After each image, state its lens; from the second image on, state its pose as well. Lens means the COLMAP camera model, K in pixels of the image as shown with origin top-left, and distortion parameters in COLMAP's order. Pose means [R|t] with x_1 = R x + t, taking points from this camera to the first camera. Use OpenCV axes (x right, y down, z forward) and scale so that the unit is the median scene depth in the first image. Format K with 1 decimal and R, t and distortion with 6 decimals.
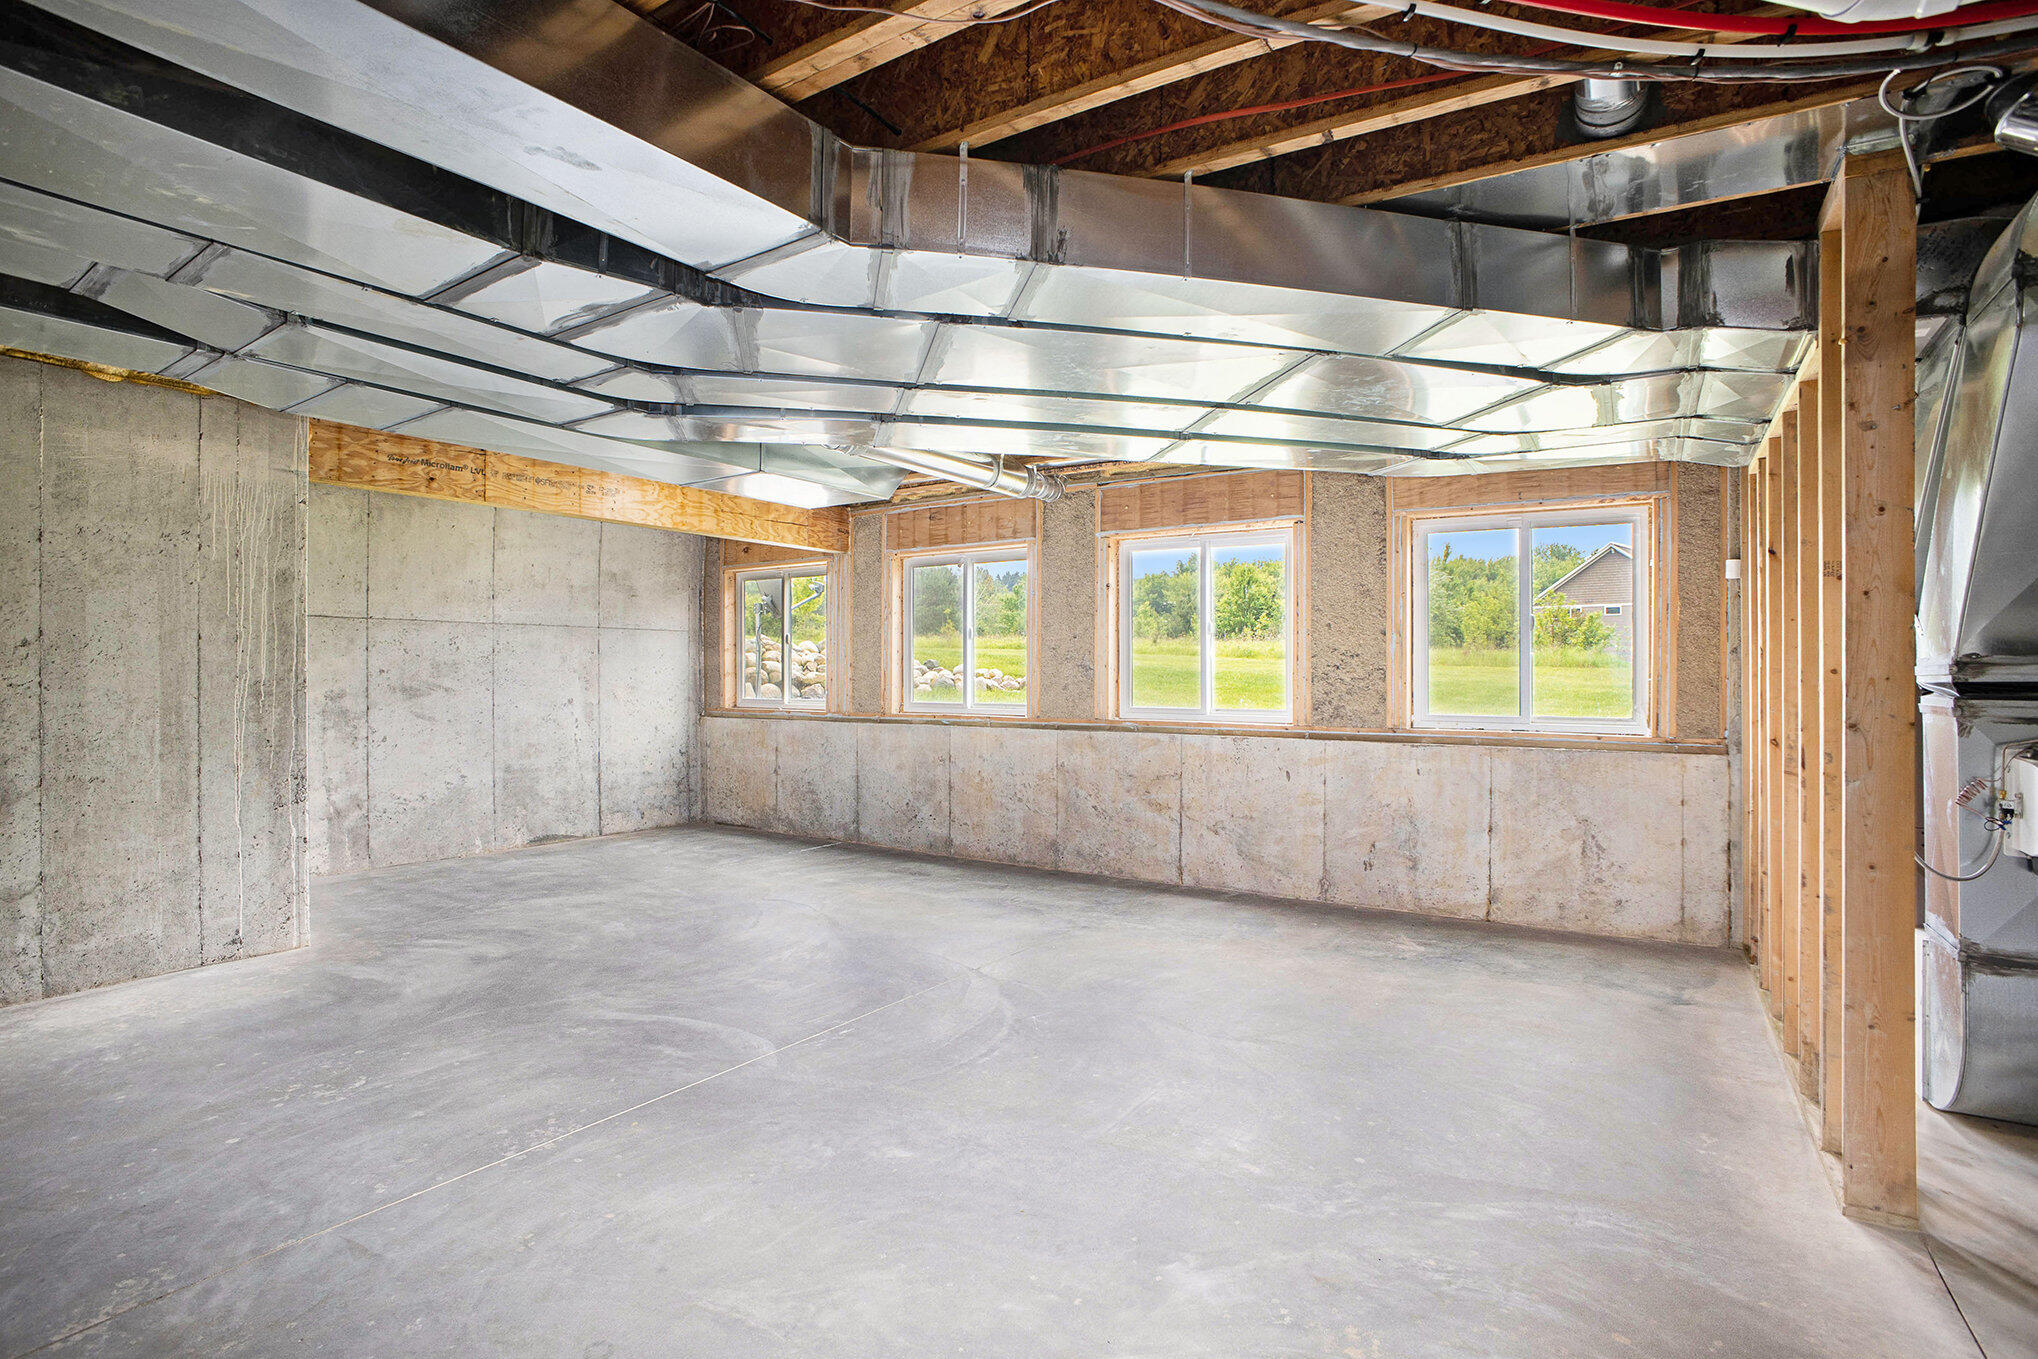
lens RADIAL K [[1030.0, 0, 1019.0], [0, 1030.0, 679.5], [0, 0, 1]] dist [-0.118038, 0.049965]
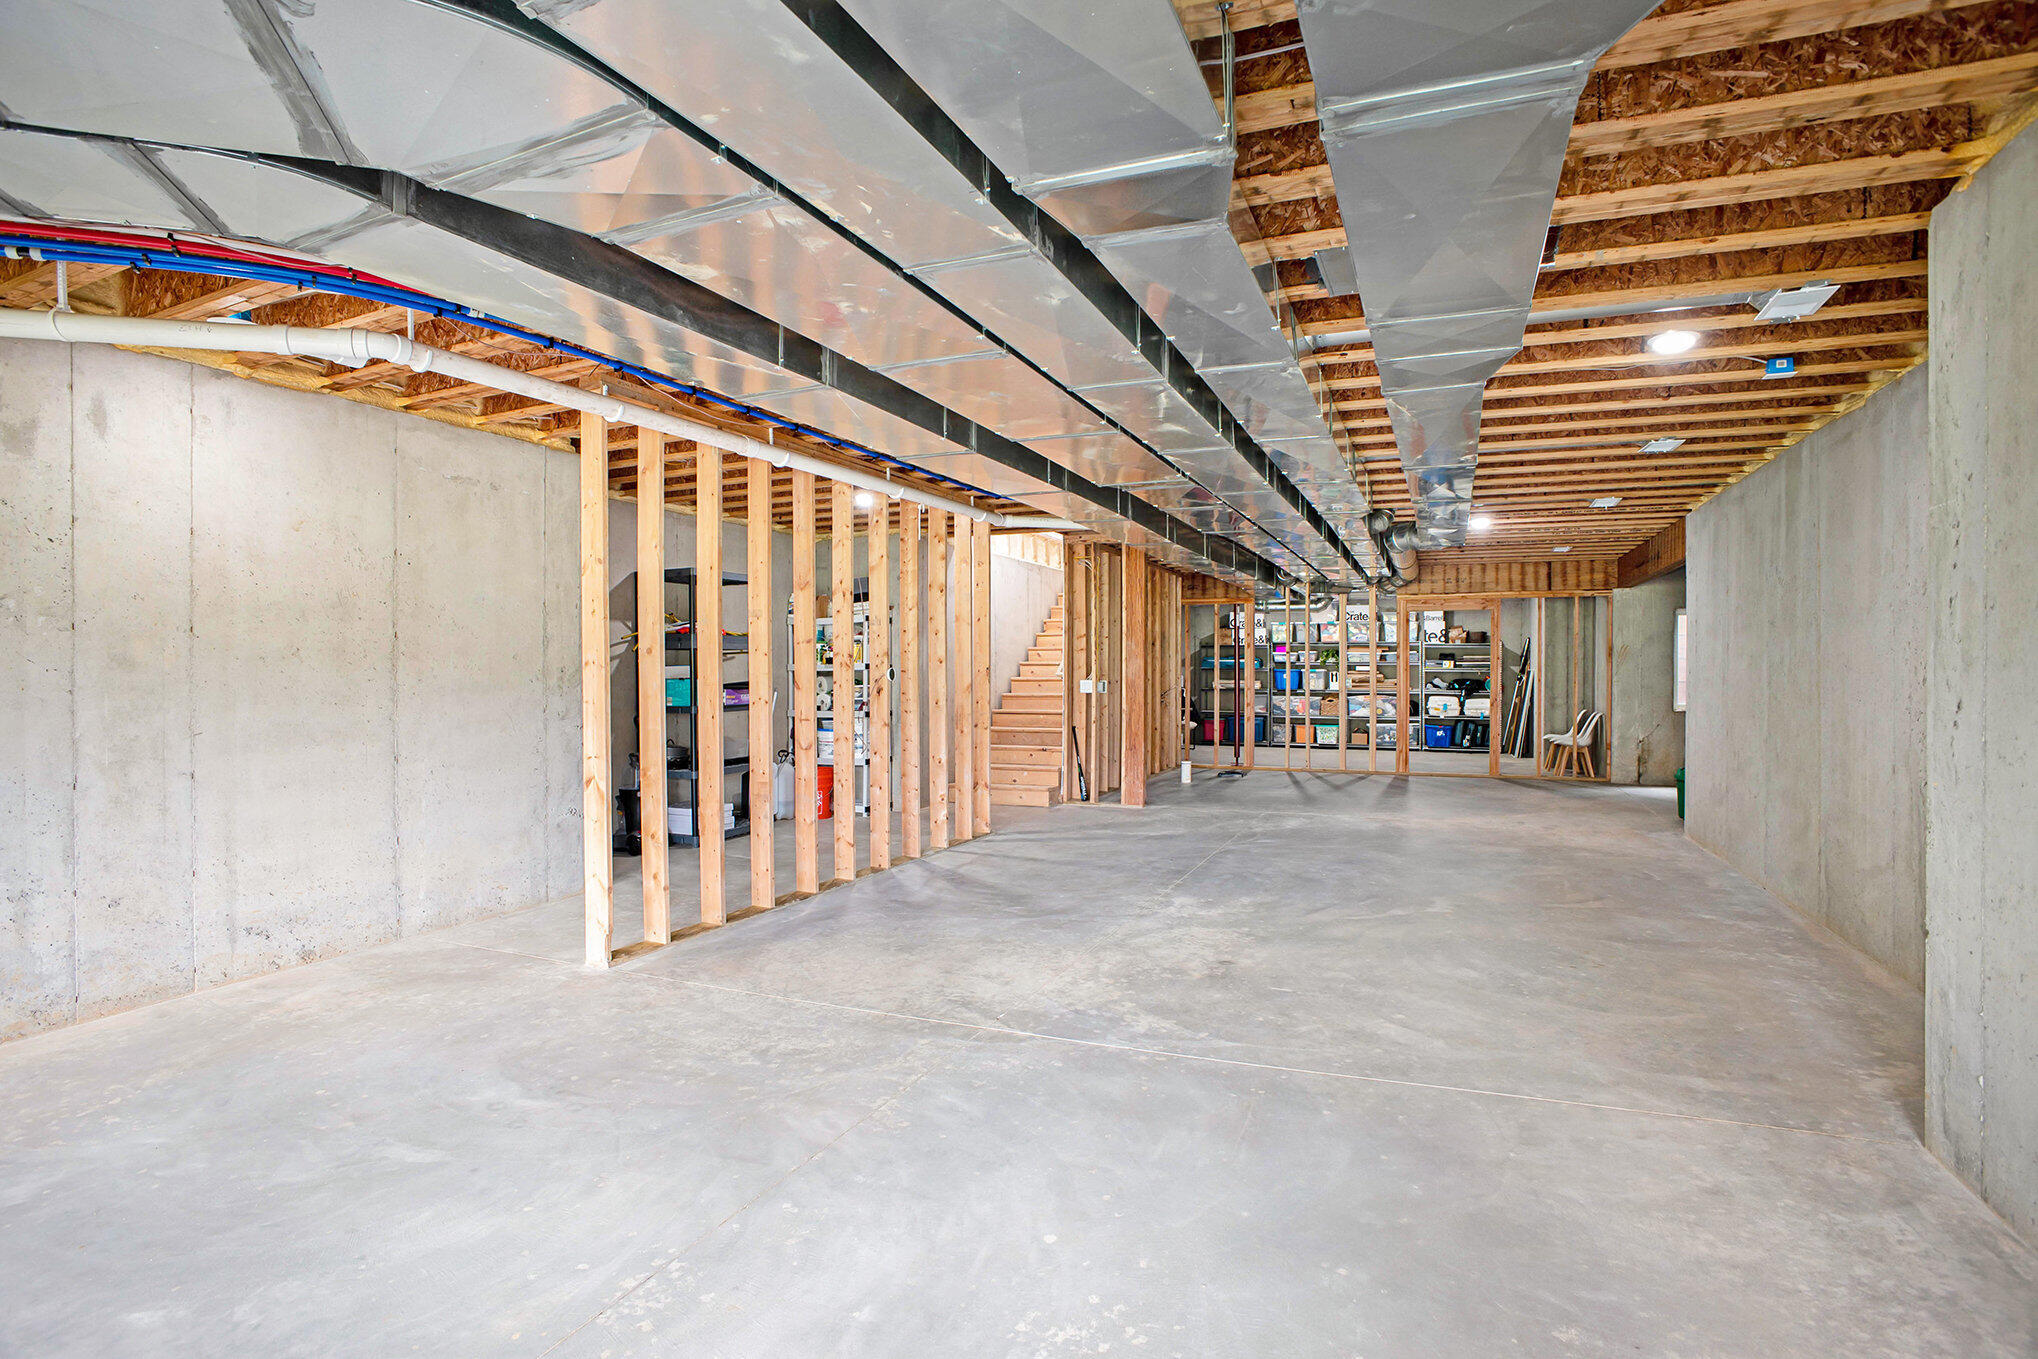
lens RADIAL K [[1012.5, 0, 1022.3], [0, 1012.5, 671.1], [0, 0, 1]] dist [-0.083790, 0.031992]
pose [[-0.986216, 0.005863, -0.165361, -0.659318], [0.003345, 0.999874, 0.015502, -0.021590], [0.165431, 0.014735, -0.986111, 1.818123]]
